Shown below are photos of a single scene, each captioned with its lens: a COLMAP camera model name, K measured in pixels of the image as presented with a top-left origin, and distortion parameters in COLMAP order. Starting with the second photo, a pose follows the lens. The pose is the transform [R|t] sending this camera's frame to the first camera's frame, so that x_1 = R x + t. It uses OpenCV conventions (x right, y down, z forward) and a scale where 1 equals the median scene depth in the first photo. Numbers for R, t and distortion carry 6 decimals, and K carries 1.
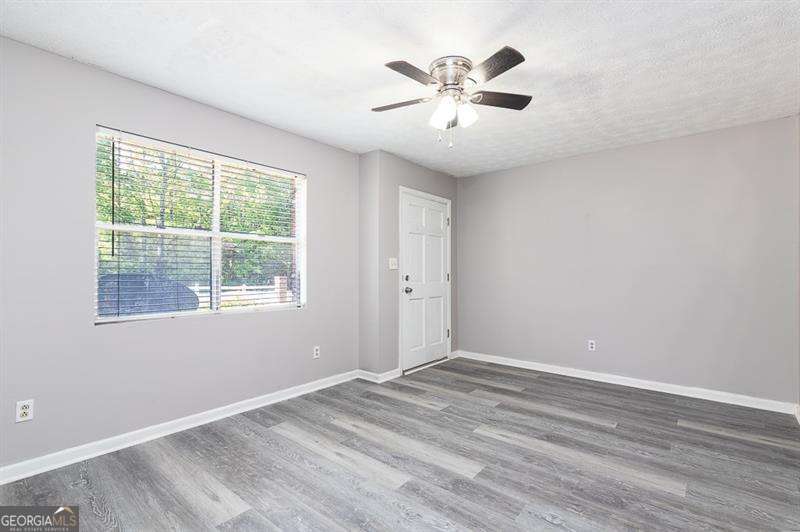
lens RADIAL K [[364.4, 0, 403.0], [0, 364.4, 268.6], [0, 0, 1]] dist [0.000454, 0.000211]
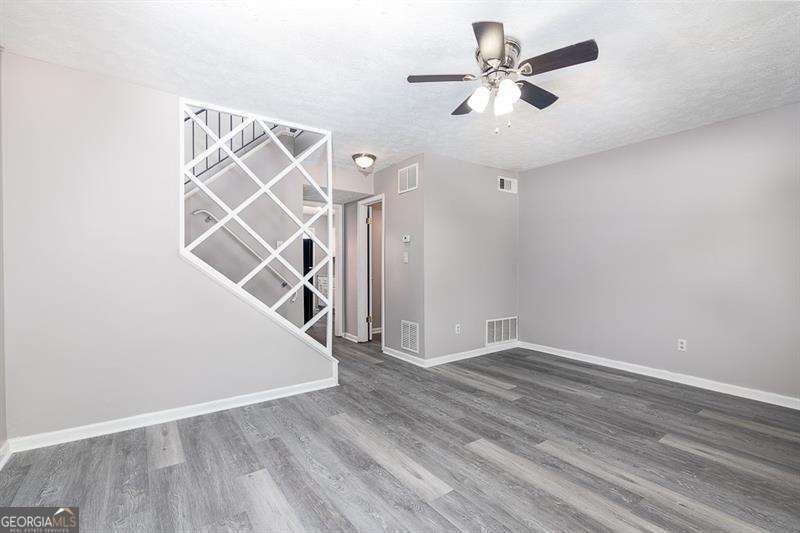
lens RADIAL K [[364.4, 0, 403.0], [0, 364.4, 269.1], [0, 0, 1]] dist [0.000454, 0.000211]
pose [[-0.967543, -0.004575, 0.252664, 0.104244], [-0.003762, 0.999986, 0.003701, 0.011360], [-0.252678, 0.002631, -0.967547, 1.651439]]
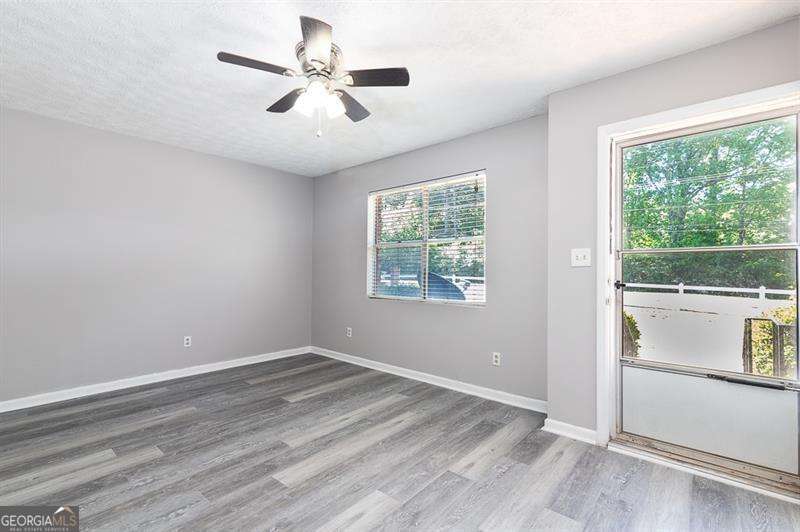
lens RADIAL K [[364.4, 0, 403.0], [0, 364.4, 268.6], [0, 0, 1]] dist [0.000454, 0.000211]
pose [[-0.020543, -0.003140, -0.999784, 0.882775], [0.008013, 0.999962, -0.003306, 0.007616], [0.999757, -0.008079, -0.020517, 1.029624]]
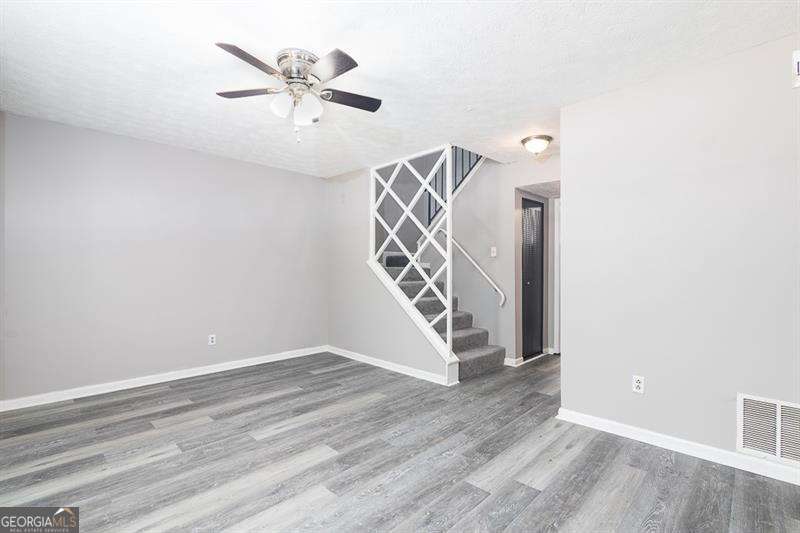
lens RADIAL K [[364.4, 0, 403.0], [0, 364.4, 269.1], [0, 0, 1]] dist [0.000454, 0.000211]
pose [[0.088293, -0.000403, 0.996094, -0.682494], [-0.011673, 0.999931, 0.001439, 0.000508], [-0.996026, -0.011754, 0.088283, 0.528051]]
